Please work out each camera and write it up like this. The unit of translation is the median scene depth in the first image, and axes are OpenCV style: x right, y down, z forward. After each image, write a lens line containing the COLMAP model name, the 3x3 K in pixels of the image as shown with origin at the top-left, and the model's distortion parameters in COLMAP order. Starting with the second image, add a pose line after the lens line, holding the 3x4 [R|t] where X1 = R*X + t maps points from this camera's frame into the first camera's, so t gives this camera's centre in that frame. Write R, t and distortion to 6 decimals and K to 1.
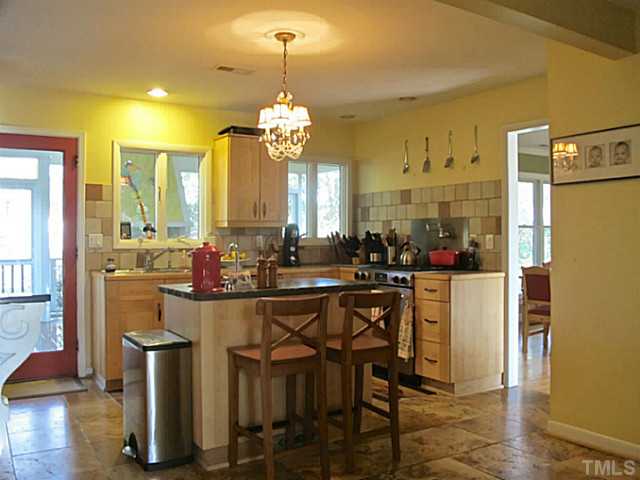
lens RADIAL K [[564.1, 0, 320.0], [0, 564.1, 240.0], [0, 0, 1]] dist [-0.077714, 0.017902]
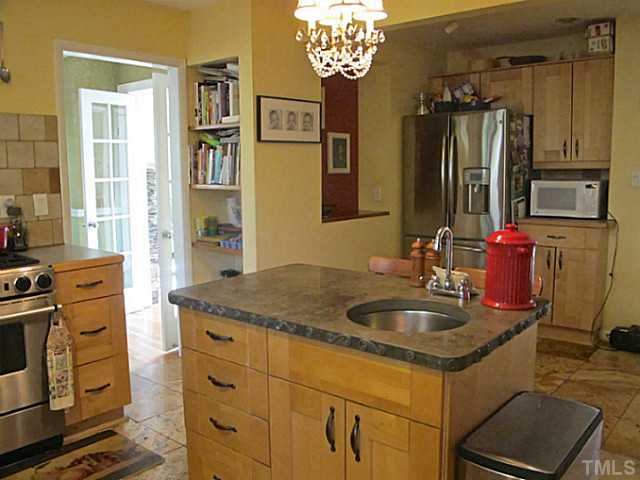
lens RADIAL K [[564.1, 0, 320.0], [0, 564.1, 240.0], [0, 0, 1]] dist [-0.077714, 0.017902]
pose [[-0.305083, -0.128063, 0.943676, -0.629822], [0.011386, 0.990356, 0.138078, -0.061781], [-0.952258, 0.052870, -0.300683, 1.238651]]
